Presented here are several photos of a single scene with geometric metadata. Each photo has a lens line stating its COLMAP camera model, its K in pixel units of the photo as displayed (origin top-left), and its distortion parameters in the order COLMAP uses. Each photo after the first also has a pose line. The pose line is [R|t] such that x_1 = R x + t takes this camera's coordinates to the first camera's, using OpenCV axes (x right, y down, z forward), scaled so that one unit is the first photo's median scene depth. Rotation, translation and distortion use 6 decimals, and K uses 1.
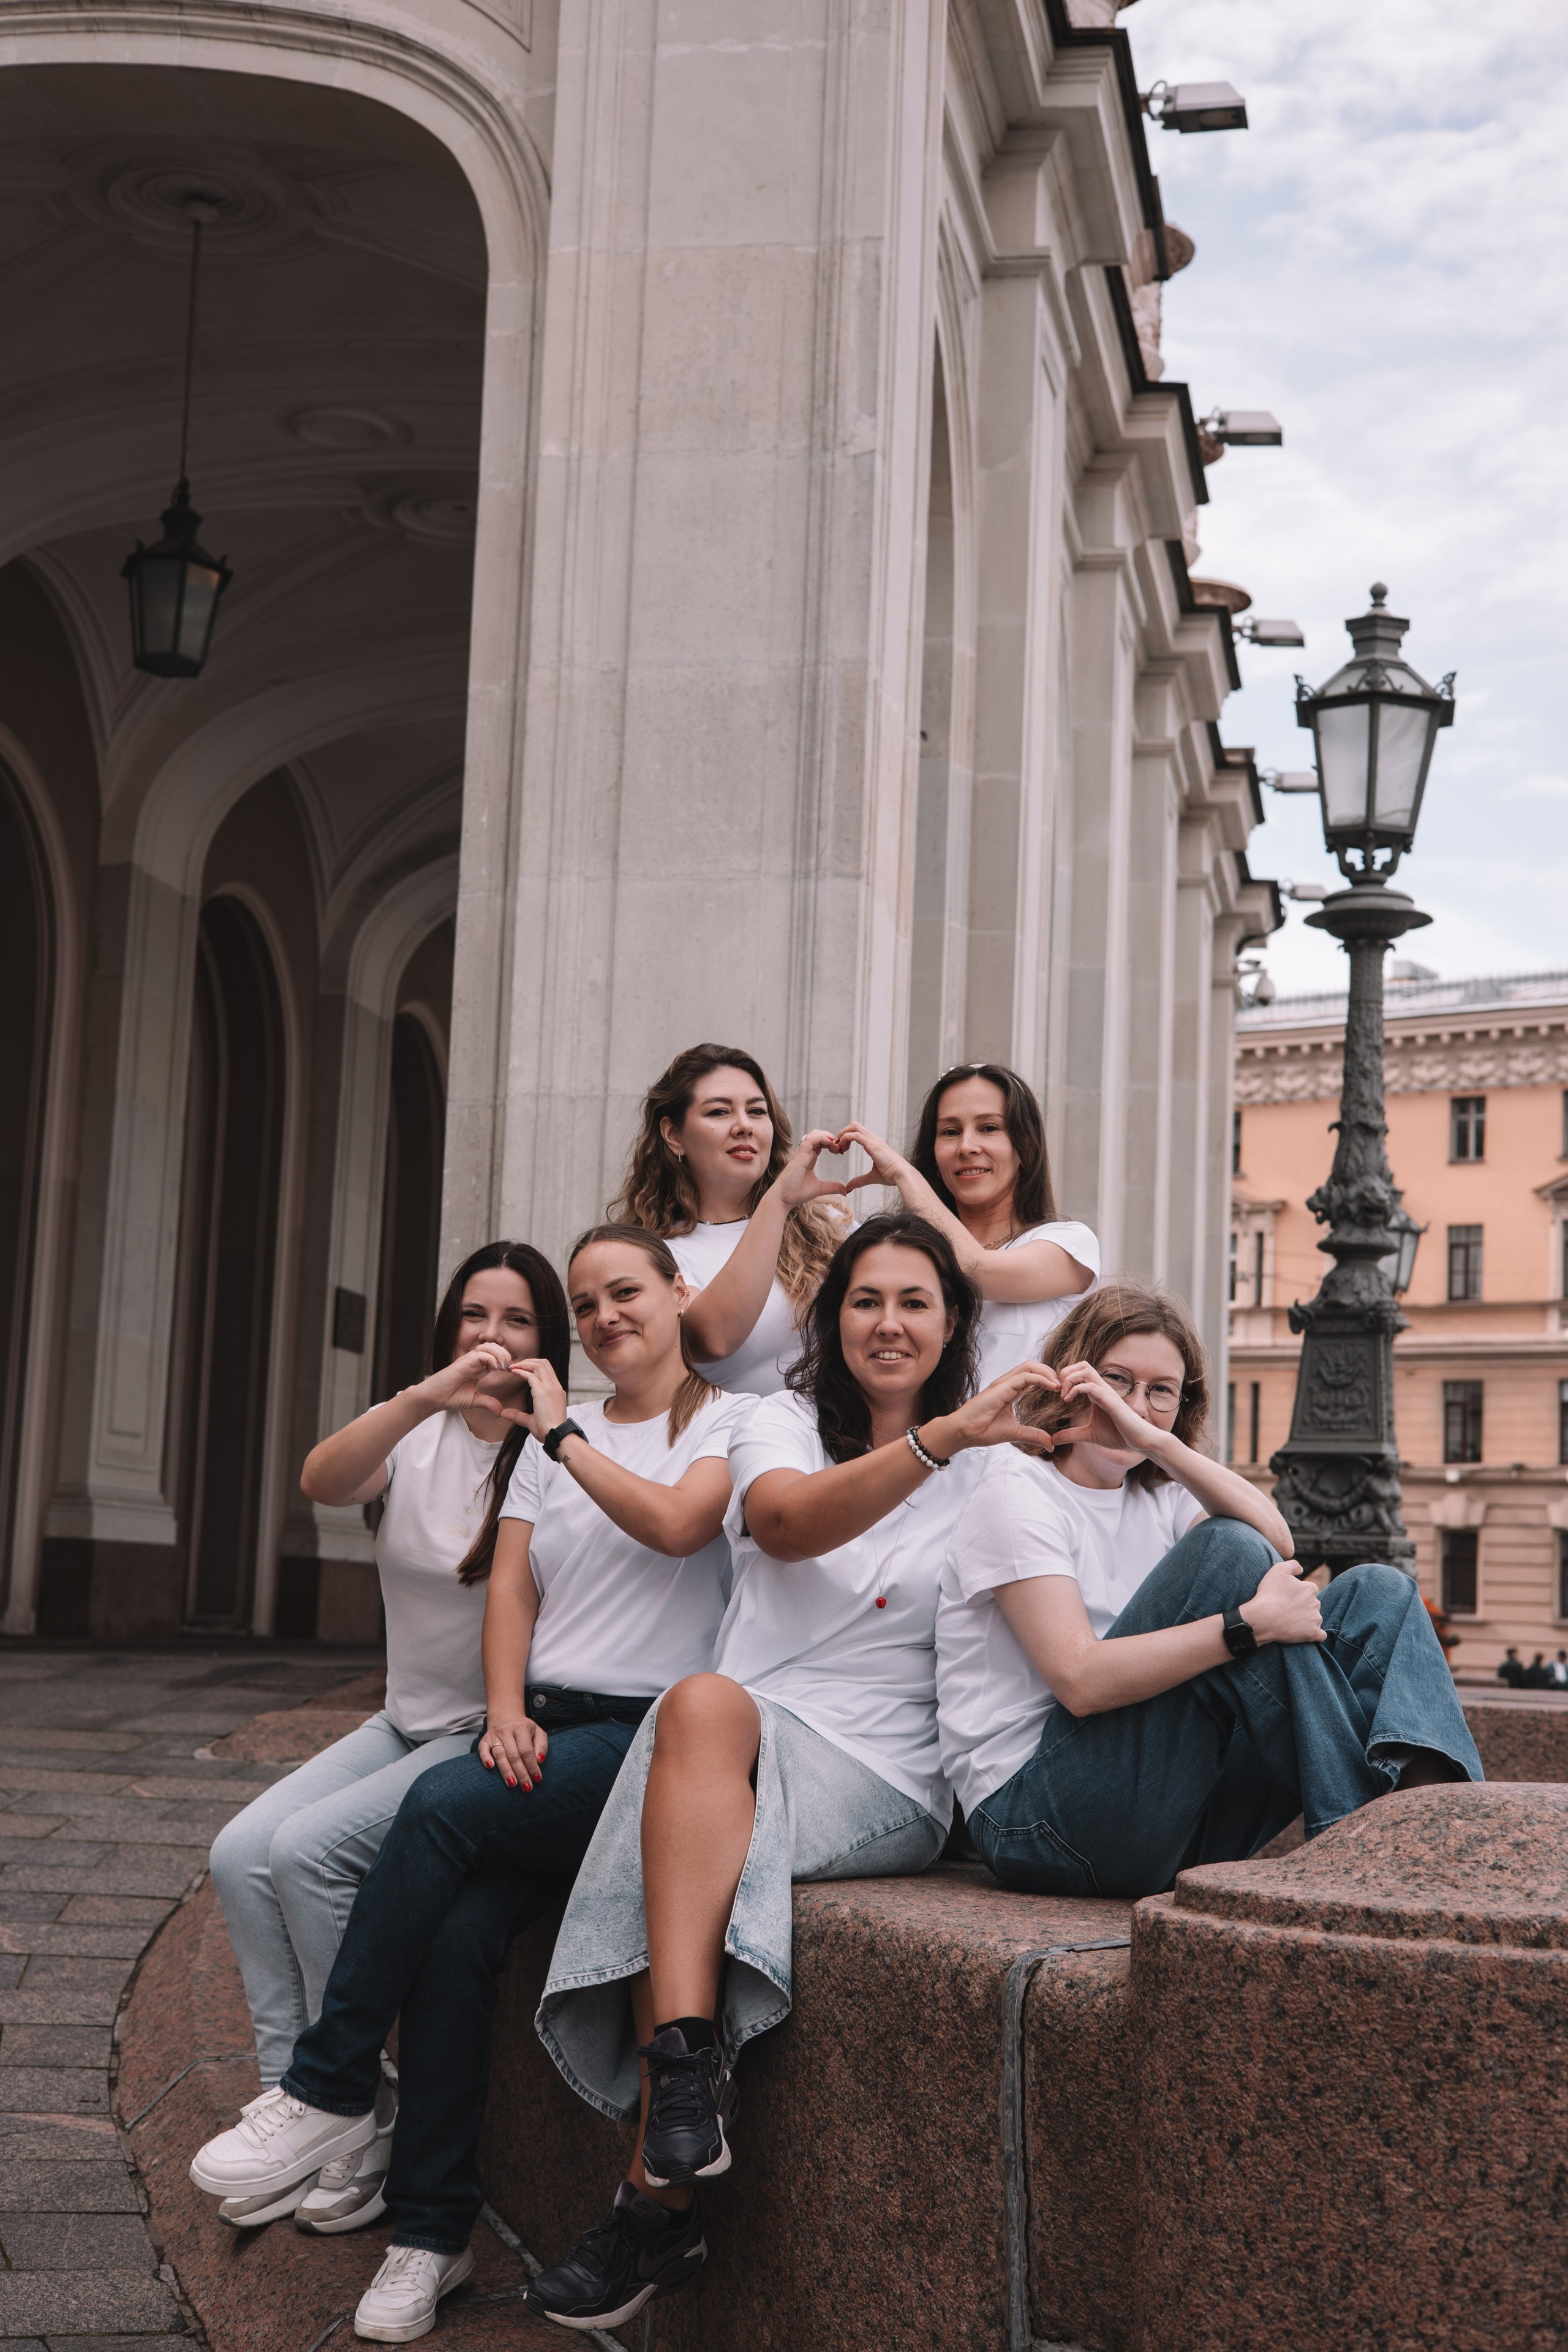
lens RADIAL K [[3716.6, 0, 781.3], [0, 3716.6, 1178.7], [0, 0, 1]] dist [0.065803, -0.420664]
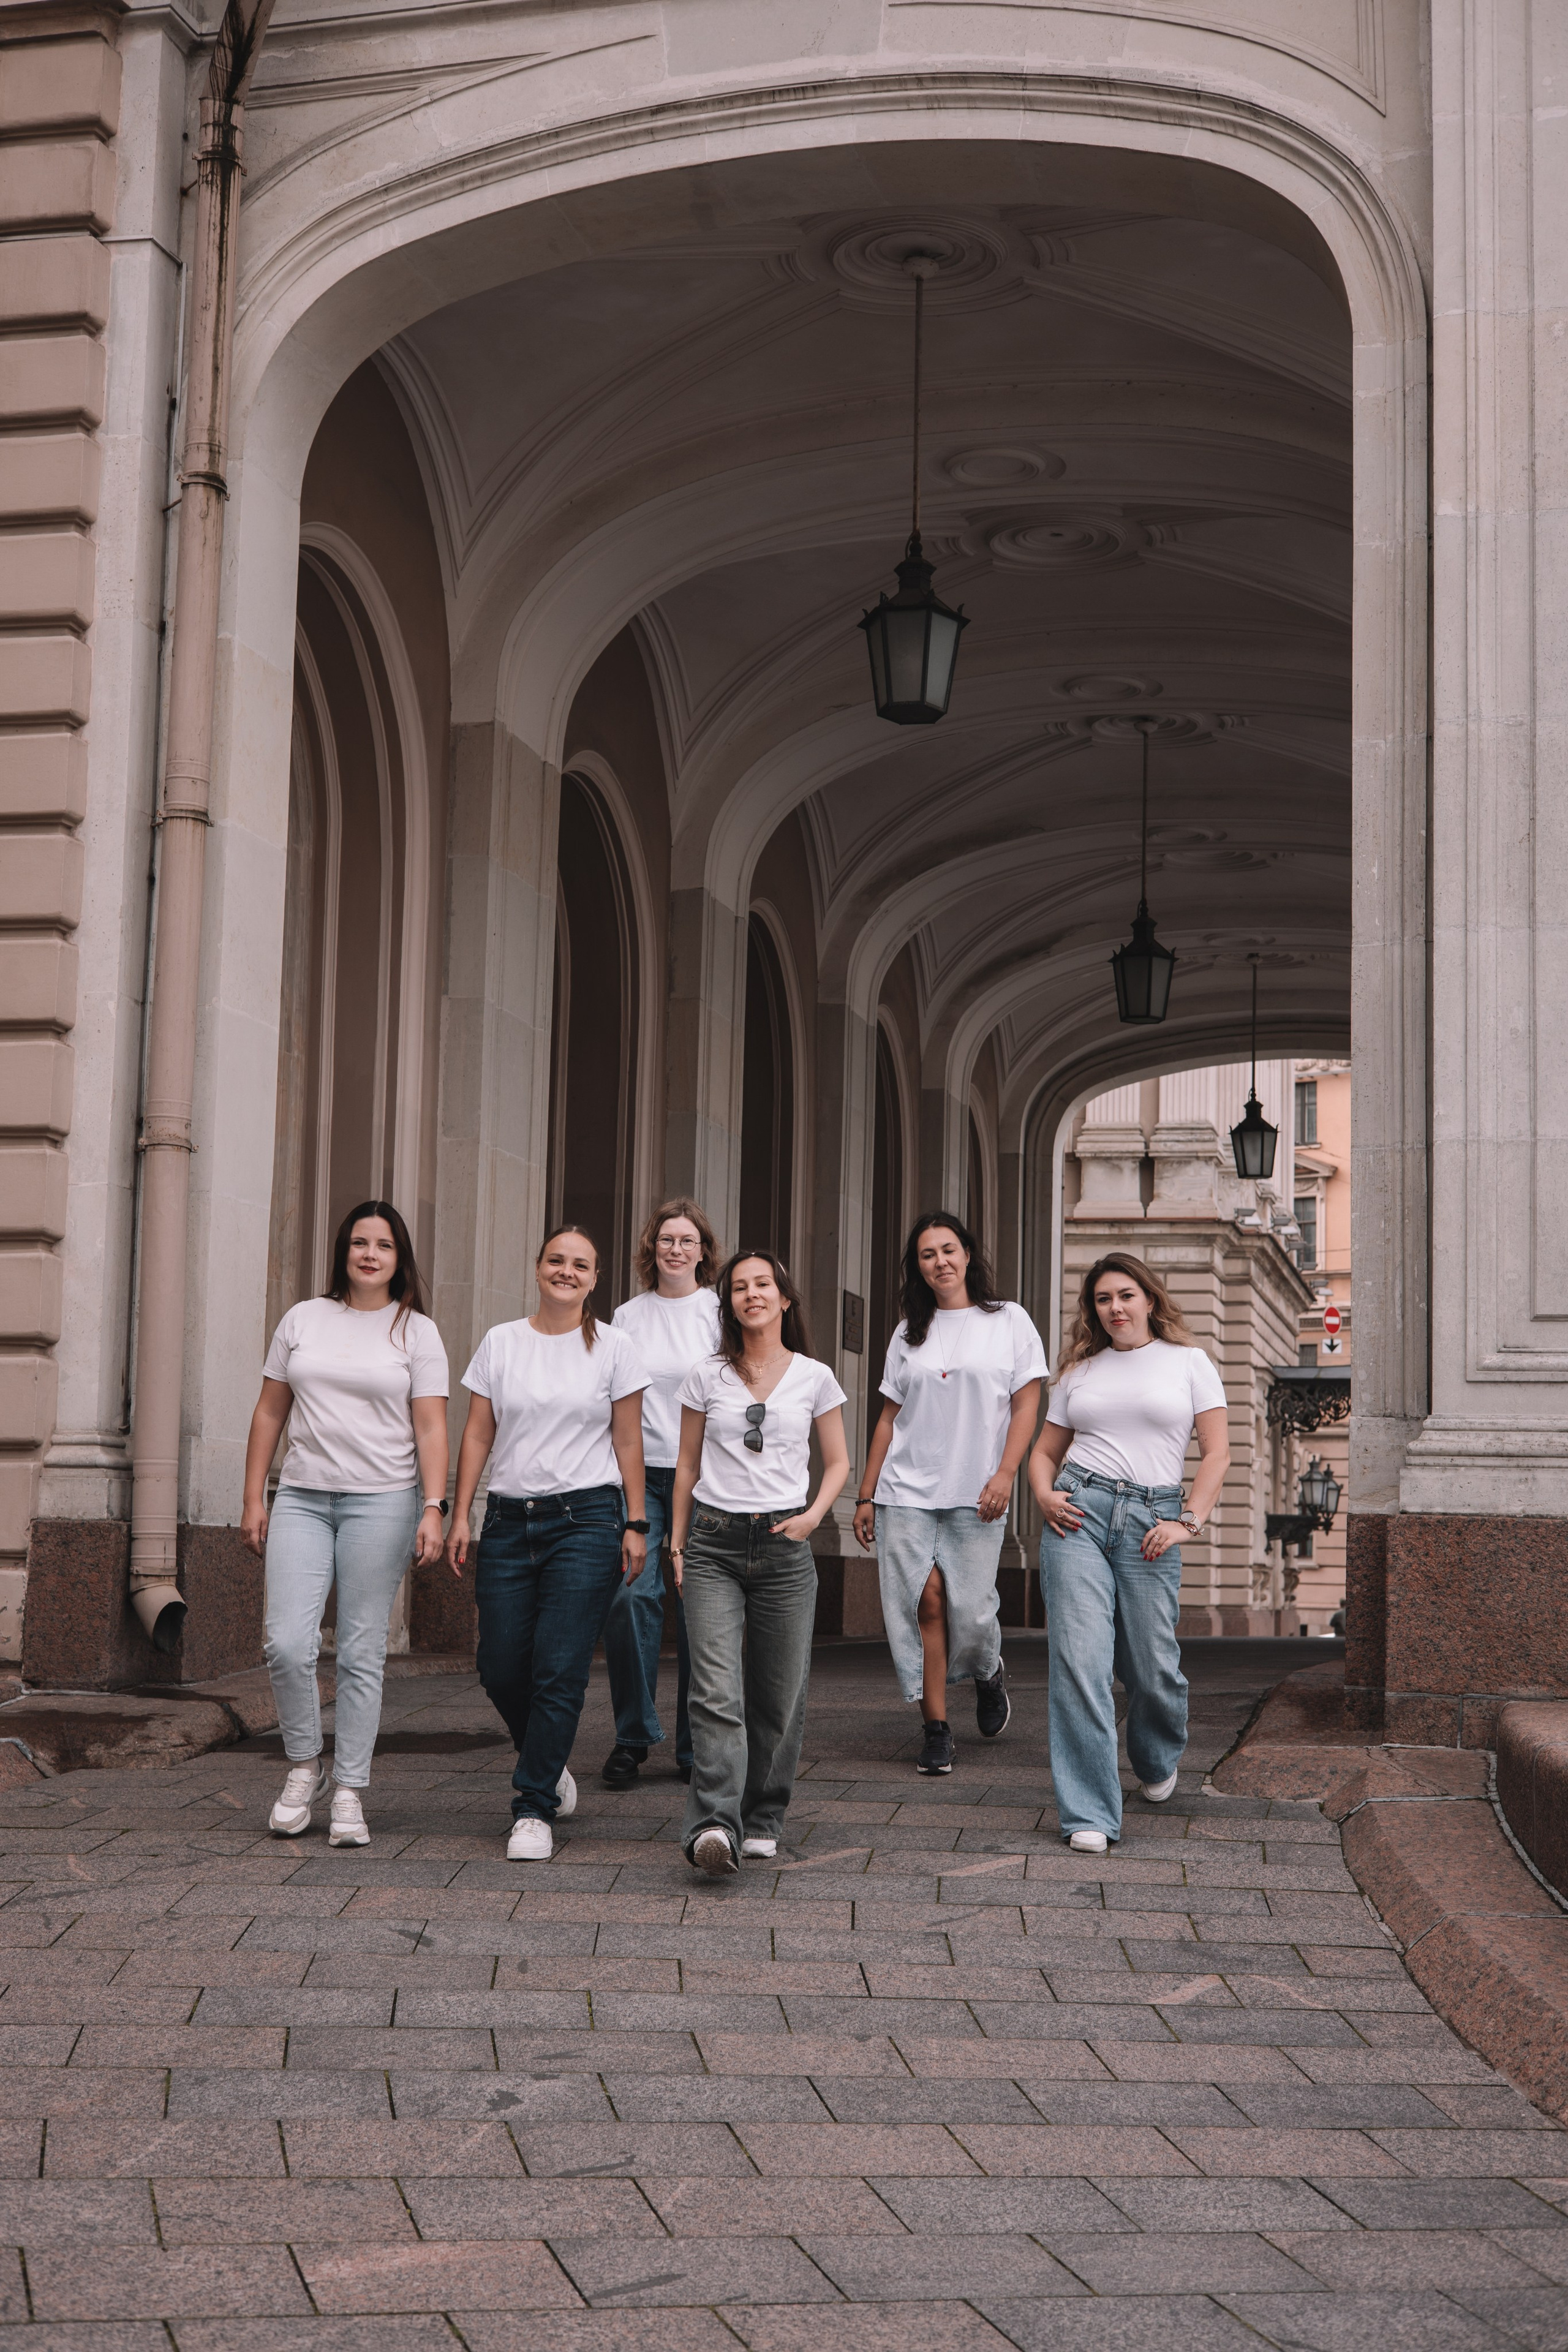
lens RADIAL K [[3687.7, 0, 702.1], [0, 3687.7, 1209.6], [0, 0, 1]] dist [0.034399, -0.286347]
pose [[0.998445, -0.023282, -0.050646, -0.219909], [0.024282, 0.999520, 0.019223, -0.027816], [0.050174, -0.020423, 0.998532, -0.027471]]
